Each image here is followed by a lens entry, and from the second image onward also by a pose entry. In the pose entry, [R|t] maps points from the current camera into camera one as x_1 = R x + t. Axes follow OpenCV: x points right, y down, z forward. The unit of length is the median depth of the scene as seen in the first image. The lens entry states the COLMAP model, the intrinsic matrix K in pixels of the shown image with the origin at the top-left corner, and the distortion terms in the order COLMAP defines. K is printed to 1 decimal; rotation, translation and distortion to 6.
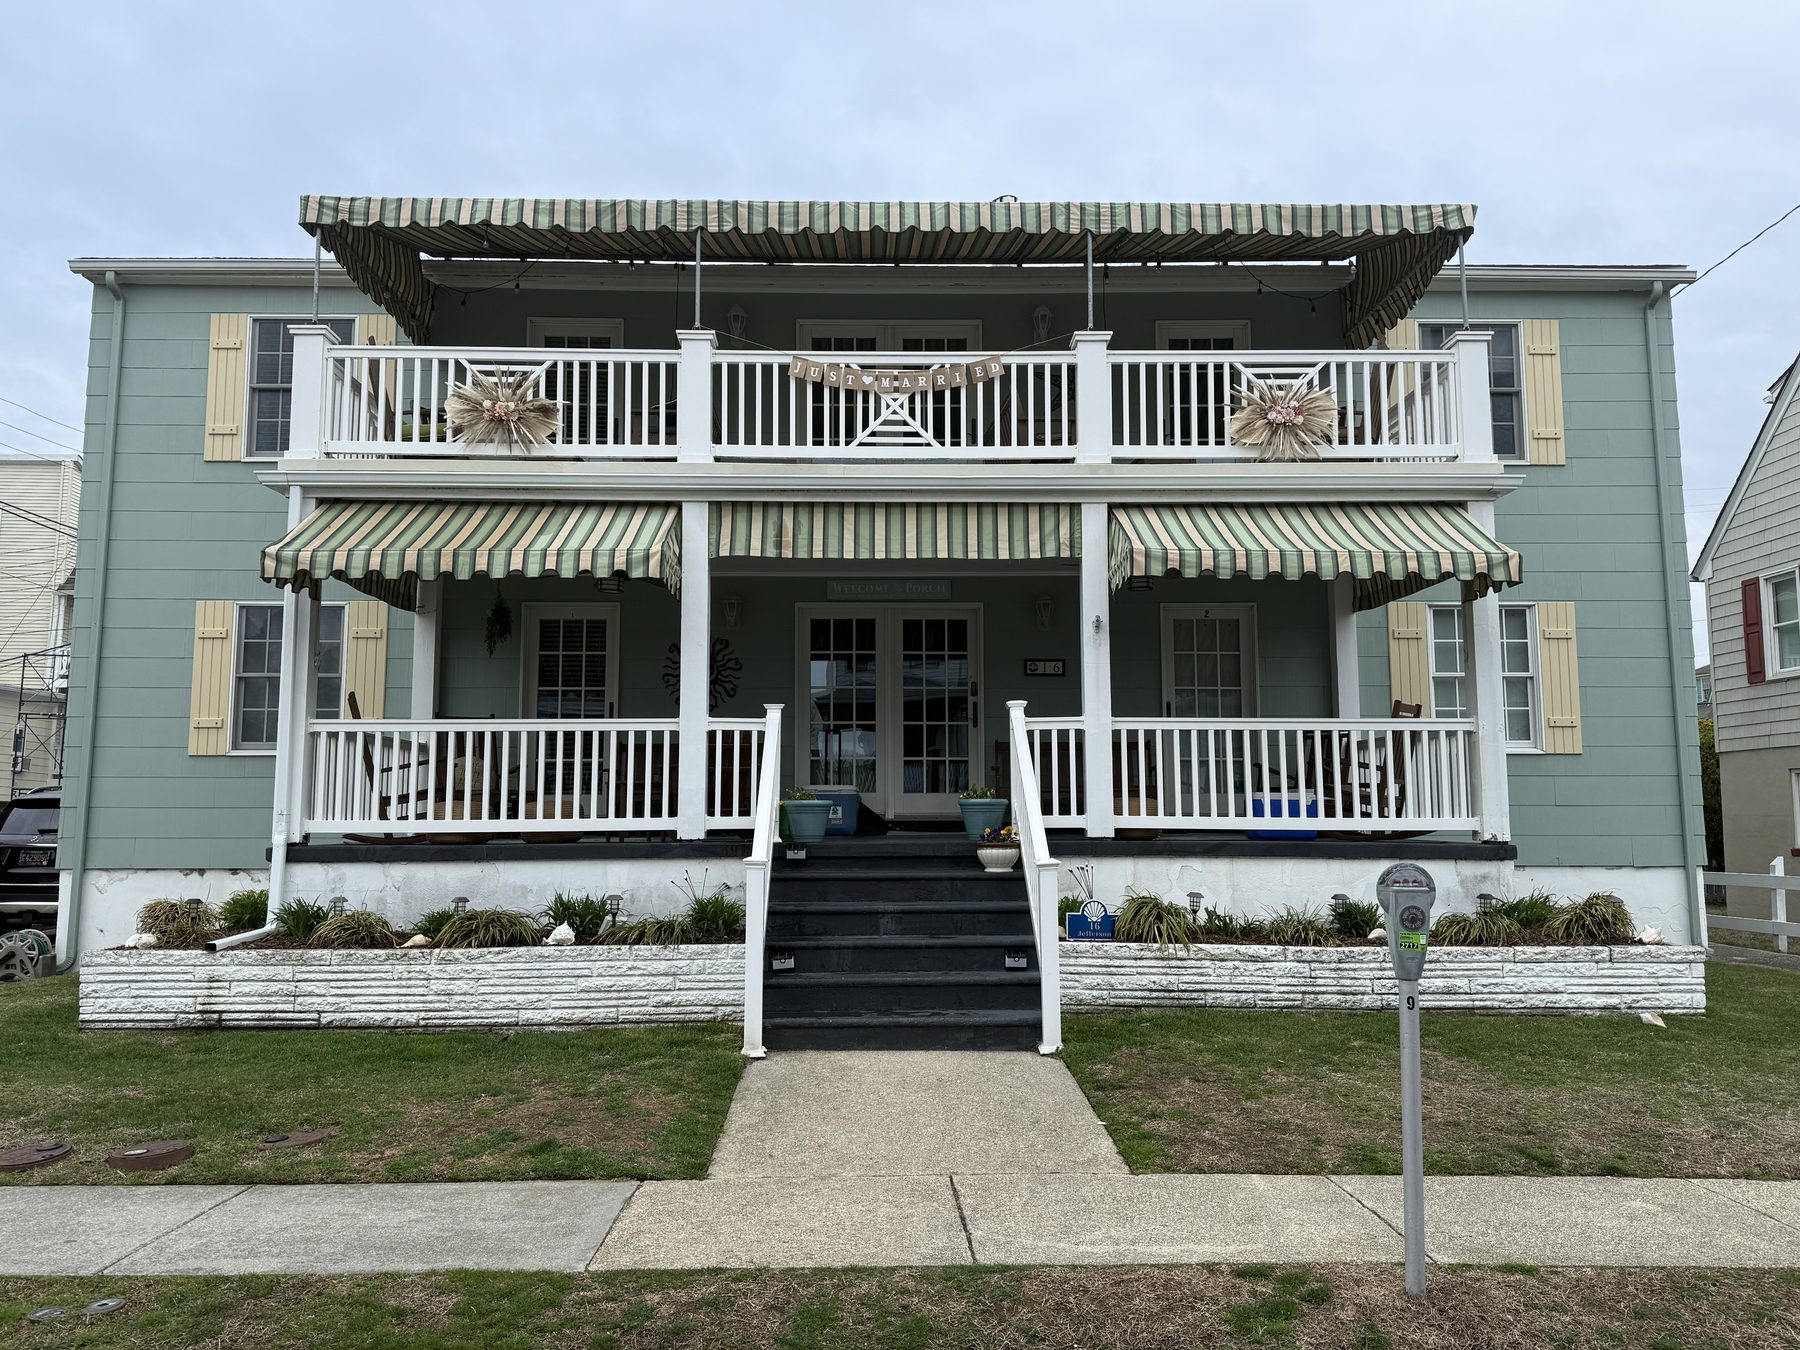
lens RADIAL K [[1332.2, 0, 902.6], [0, 1332.2, 709.5], [0, 0, 1]] dist [0.048355, -0.143121]
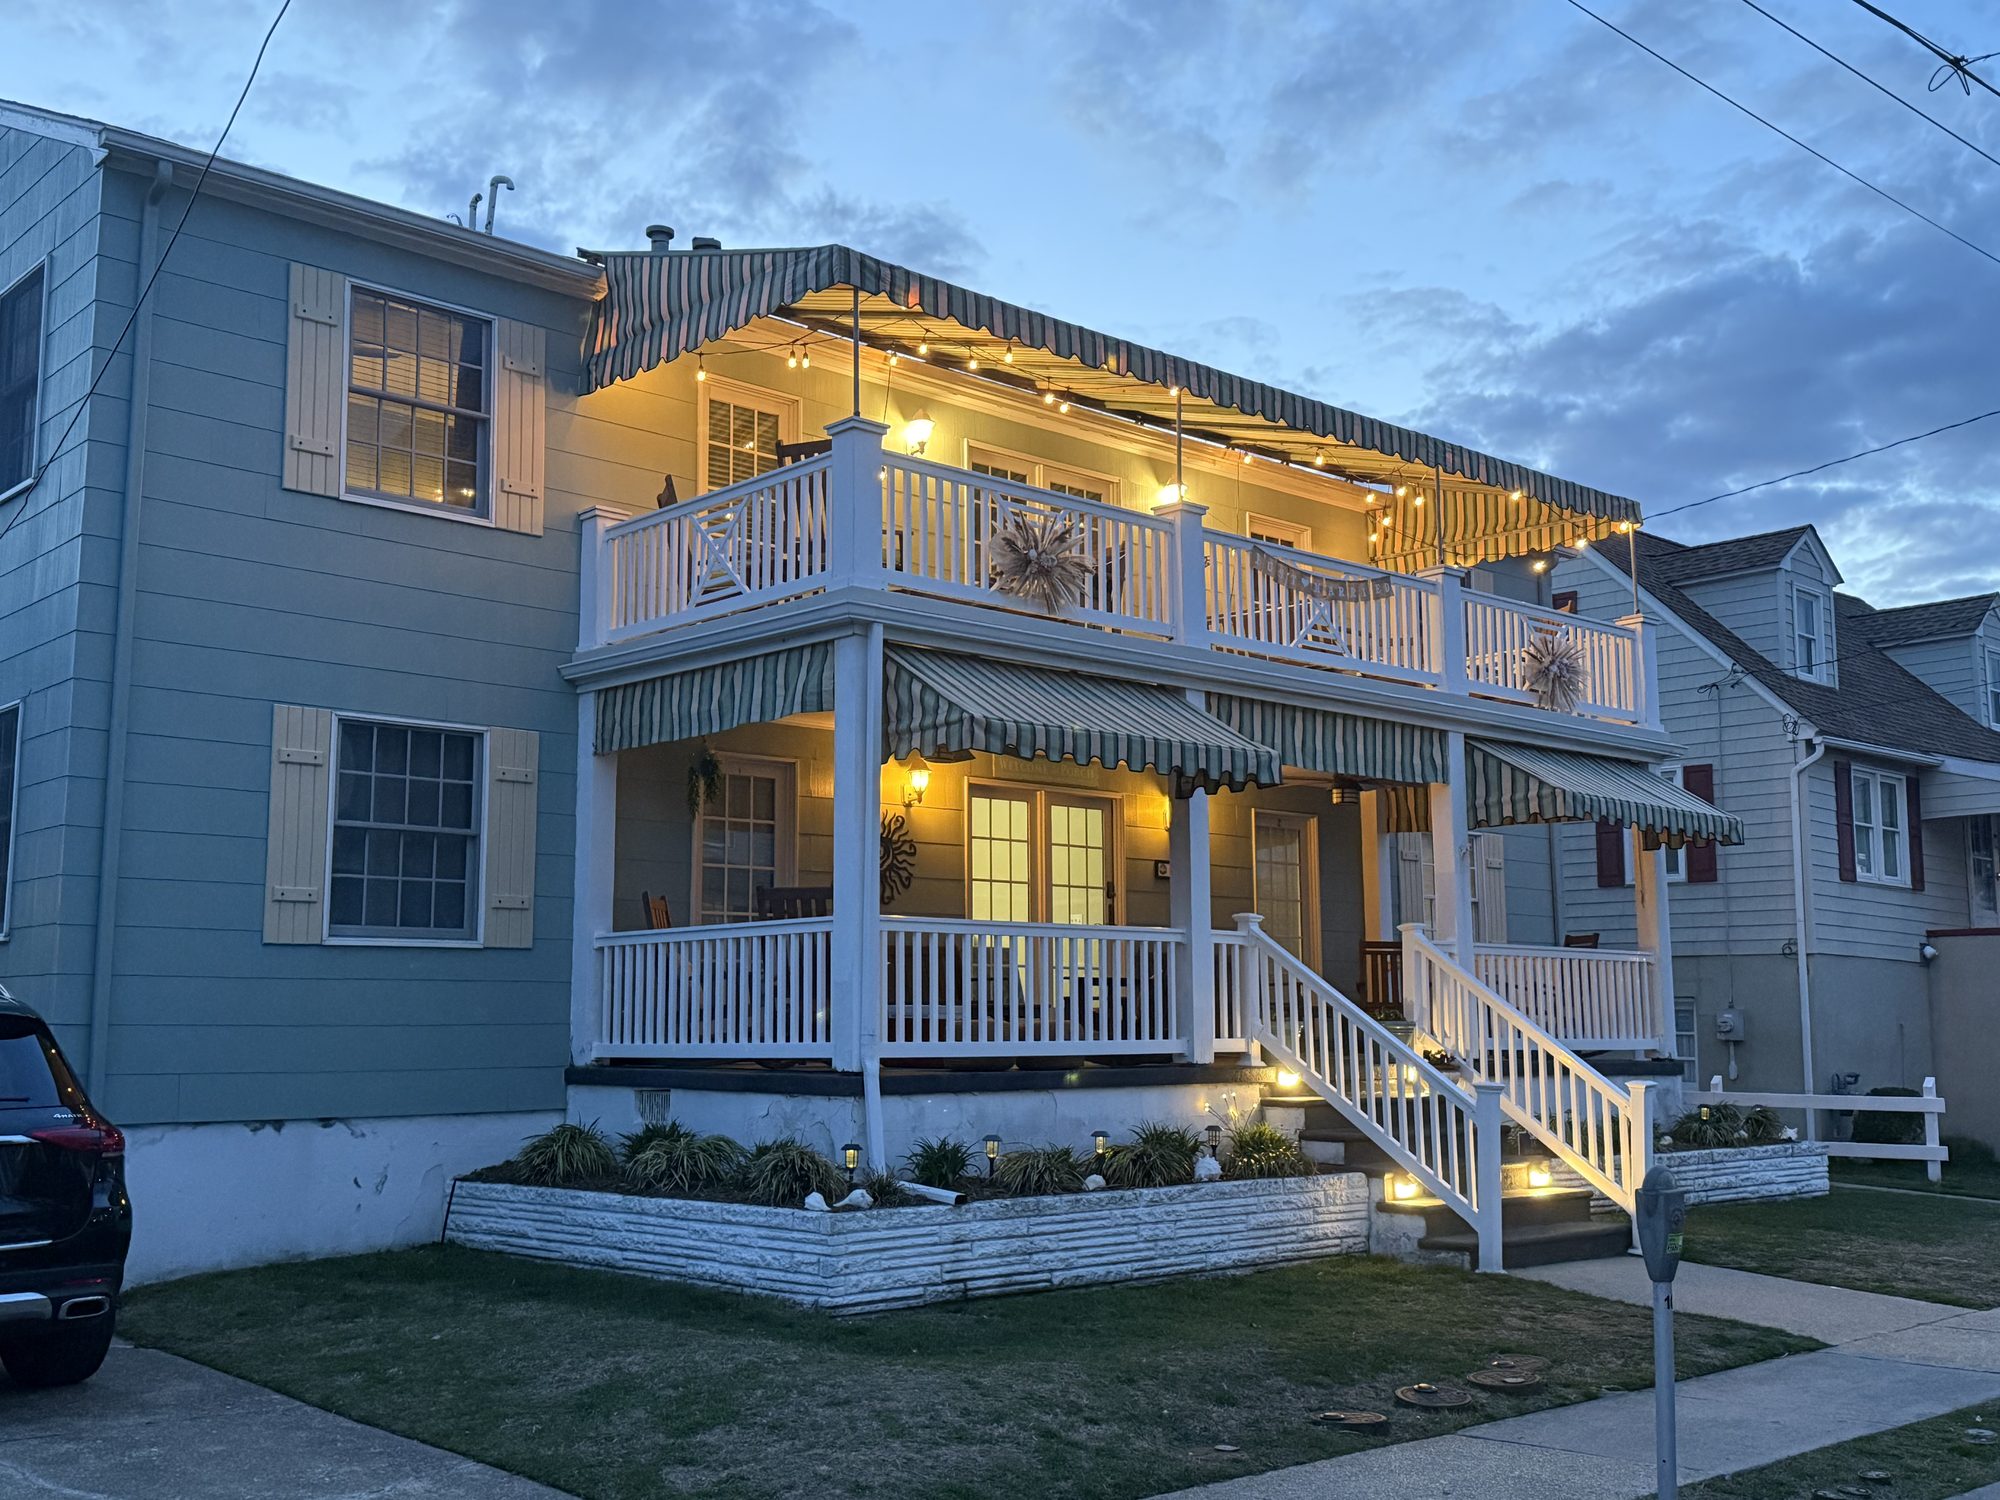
lens RADIAL K [[2108.6, 0, 1000.0], [0, 2108.6, 750.0], [0, 0, 1]] dist [0.205579, -1.122187]
pose [[0.756834, 0.088082, 0.647645, -1.353745], [-0.051675, 0.995840, -0.075051, 0.000281], [-0.651561, 0.023334, 0.758237, -0.008438]]
